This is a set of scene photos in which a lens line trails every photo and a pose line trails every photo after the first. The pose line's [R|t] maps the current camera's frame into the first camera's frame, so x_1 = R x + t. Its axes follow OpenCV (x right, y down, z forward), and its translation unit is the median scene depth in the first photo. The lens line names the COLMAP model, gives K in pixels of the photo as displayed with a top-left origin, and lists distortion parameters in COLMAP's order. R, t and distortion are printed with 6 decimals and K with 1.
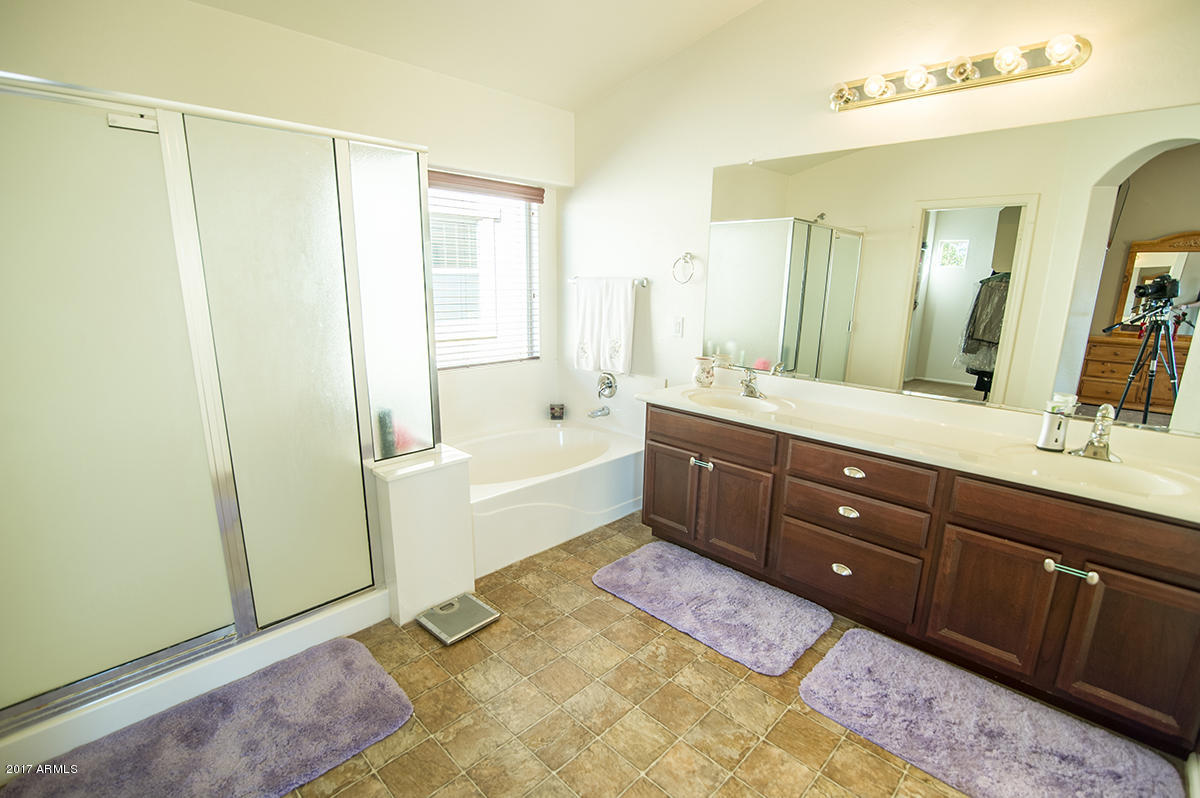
lens RADIAL K [[553.9, 0, 599.8], [0, 553.9, 407.6], [0, 0, 1]] dist [-0.020723, 0.001858]
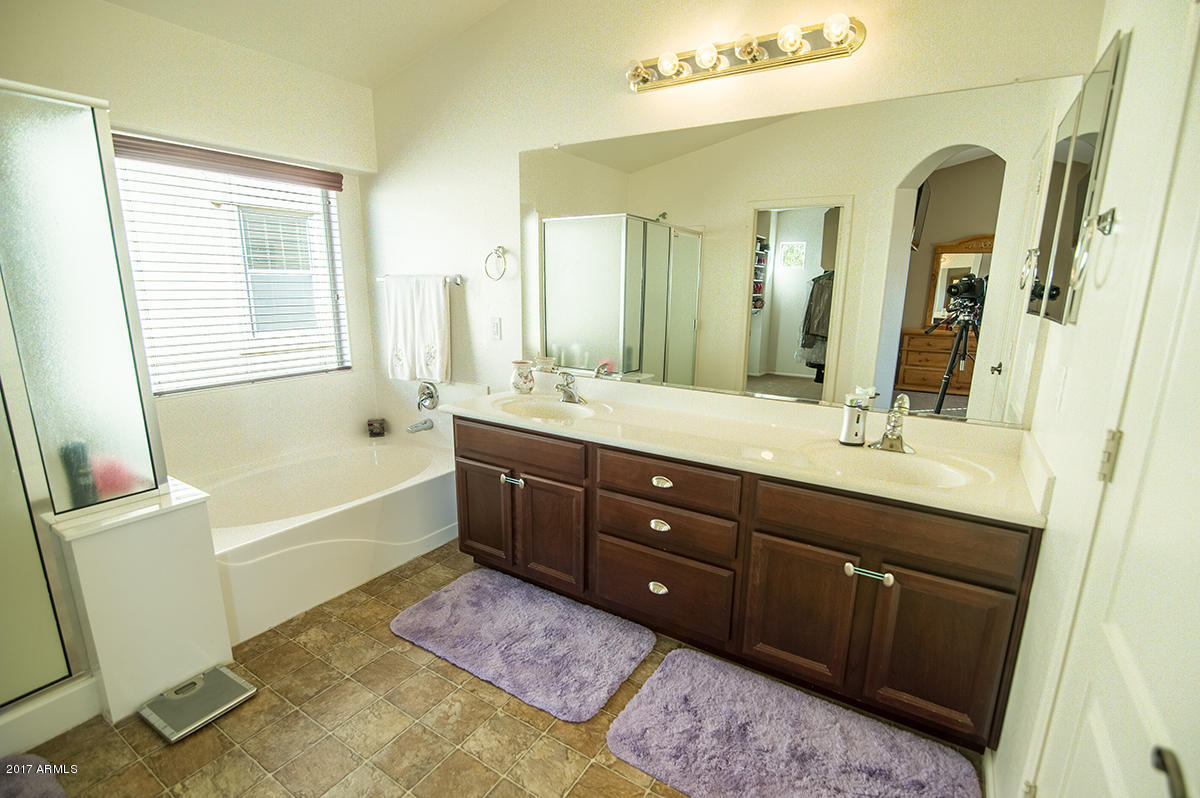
lens RADIAL K [[553.9, 0, 599.8], [0, 553.9, 407.6], [0, 0, 1]] dist [-0.020723, 0.001858]
pose [[0.978065, -0.050353, 0.202121, 0.174537], [0.051785, 0.998657, -0.001797, -0.008443], [-0.201759, 0.012225, 0.979359, 0.117591]]
